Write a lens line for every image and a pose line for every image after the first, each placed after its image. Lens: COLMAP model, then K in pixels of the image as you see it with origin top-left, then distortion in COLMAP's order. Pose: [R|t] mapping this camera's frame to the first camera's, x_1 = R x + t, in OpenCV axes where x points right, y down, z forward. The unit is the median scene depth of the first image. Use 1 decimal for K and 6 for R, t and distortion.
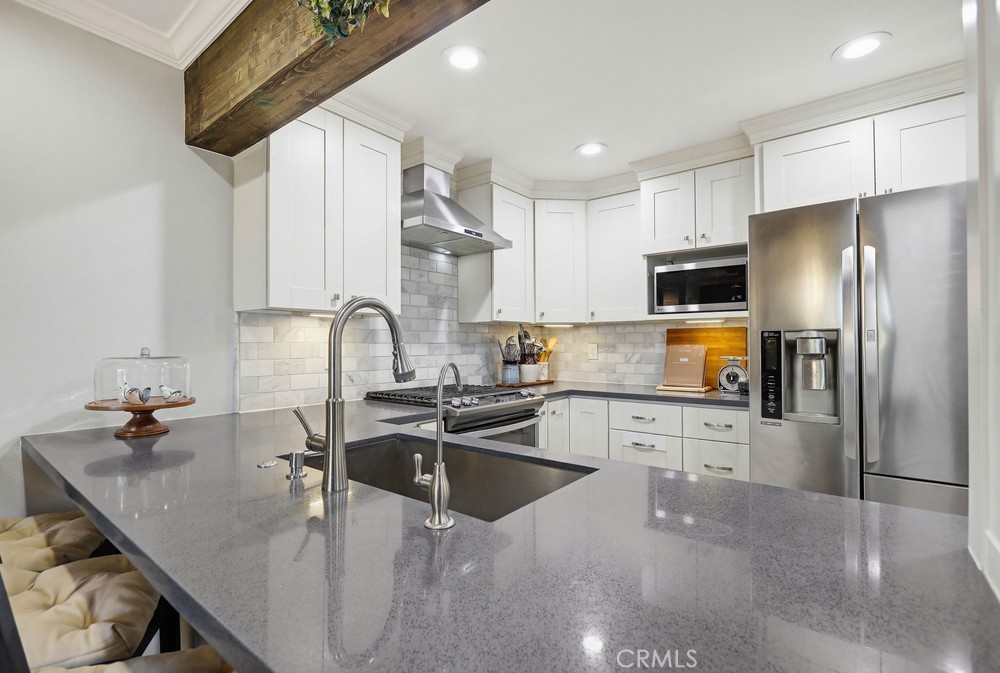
lens RADIAL K [[462.3, 0, 500.0], [0, 462.3, 336.5], [0, 0, 1]] dist [-0.001840, 0.000133]
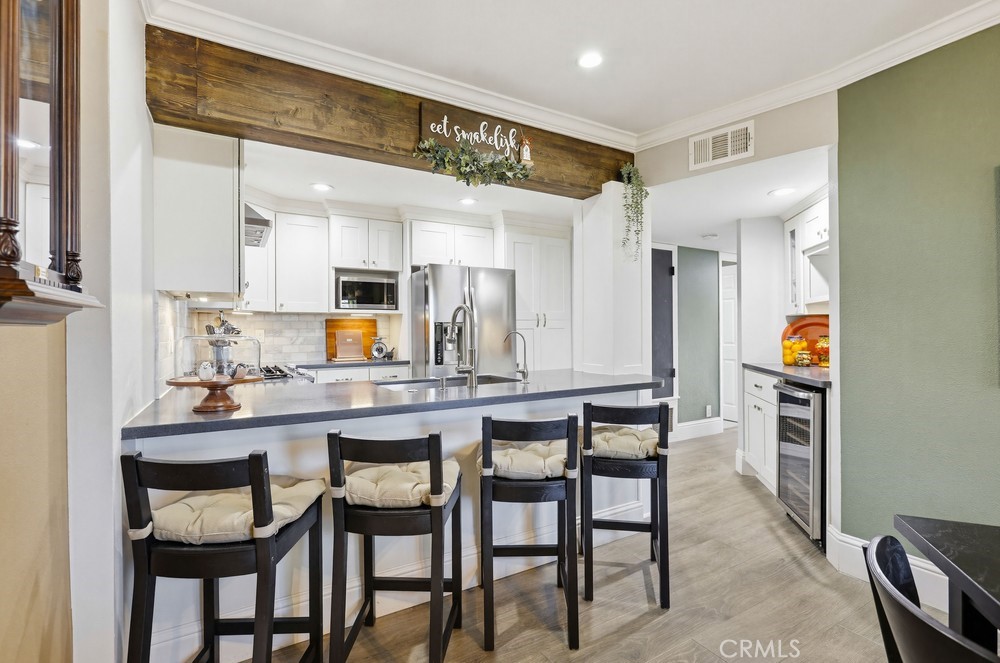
lens RADIAL K [[448.4, 0, 502.1], [0, 448.4, 328.9], [0, 0, 1]] dist [-0.005265, 0.000325]
pose [[0.370356, 0.007073, 0.928863, -0.845285], [-0.011177, 0.999933, -0.003158, 0.014402], [-0.928823, -0.009212, 0.370410, 0.004193]]
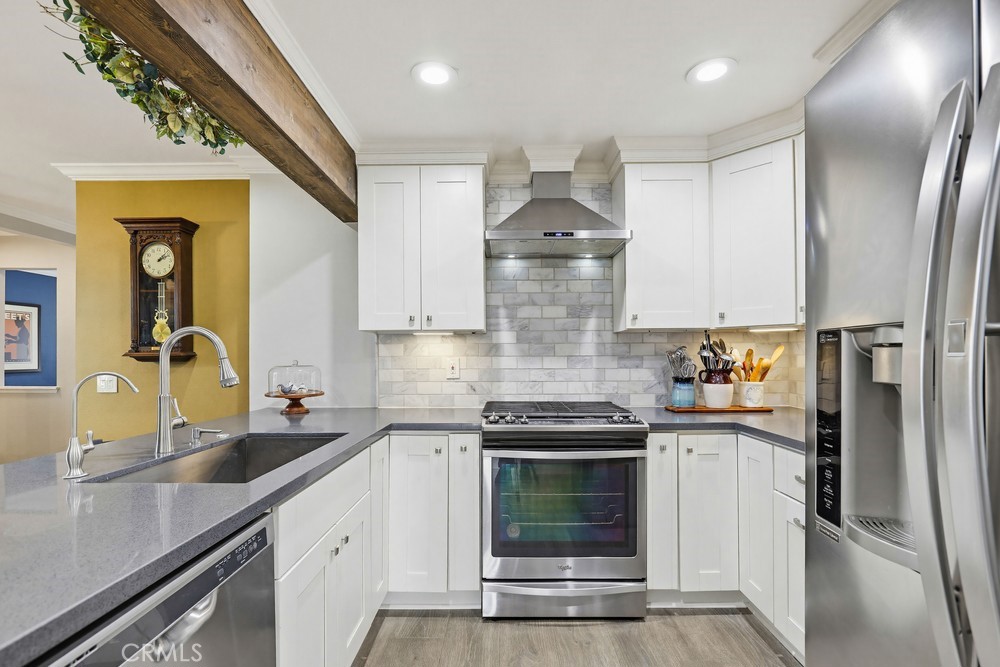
lens RADIAL K [[460.8, 0, 496.8], [0, 460.8, 349.7], [0, 0, 1]] dist [-0.002316, -0.000148]
pose [[0.608126, -0.011562, -0.793756, 0.550808], [0.015498, 0.999876, -0.002692, 0.002109], [0.793689, -0.010665, 0.608230, 0.338527]]
